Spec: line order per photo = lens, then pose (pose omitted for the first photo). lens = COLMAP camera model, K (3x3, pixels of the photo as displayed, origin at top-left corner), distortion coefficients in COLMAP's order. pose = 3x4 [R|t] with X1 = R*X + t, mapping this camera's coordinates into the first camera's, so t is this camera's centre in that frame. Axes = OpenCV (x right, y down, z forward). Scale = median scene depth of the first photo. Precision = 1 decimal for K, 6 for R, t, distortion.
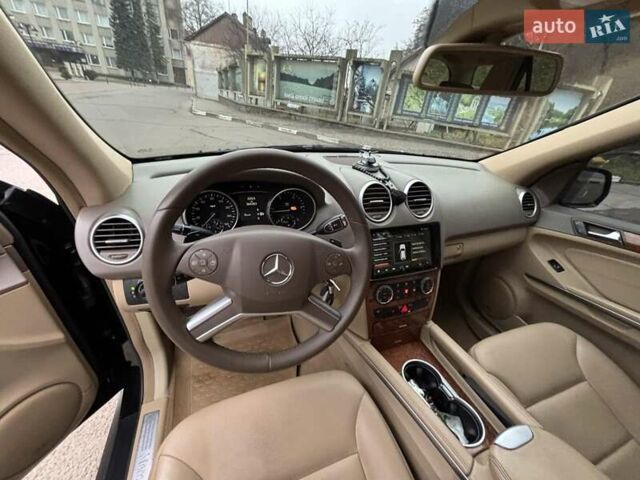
lens RADIAL K [[257.1, 0, 323.3], [0, 257.1, 240.3], [0, 0, 1]] dist [0.002284, -0.000279]
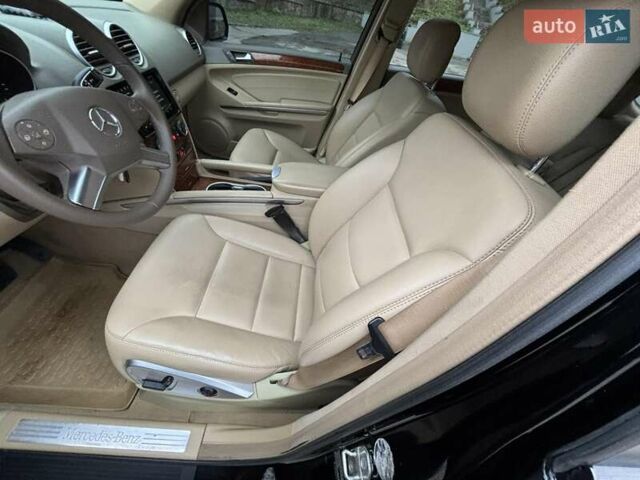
lens RADIAL K [[257.1, 0, 323.3], [0, 257.1, 240.3], [0, 0, 1]] dist [0.002284, -0.000279]
pose [[0.384539, -0.649252, 0.656203, -0.568822], [0.310701, 0.760418, 0.570289, 0.102890], [-0.869249, -0.015416, 0.494134, -0.236390]]
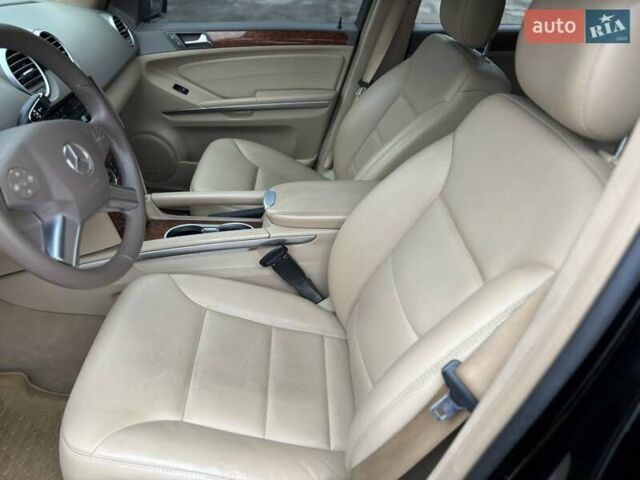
lens RADIAL K [[484.7, 0, 320.0], [0, 484.7, 240.0], [0, 0, 1]] dist [0.067352, -0.056427]
pose [[0.327308, -0.571120, 0.752789, -0.871643], [0.409291, 0.803747, 0.431824, -0.034541], [-0.851675, 0.166771, 0.496827, -0.326493]]
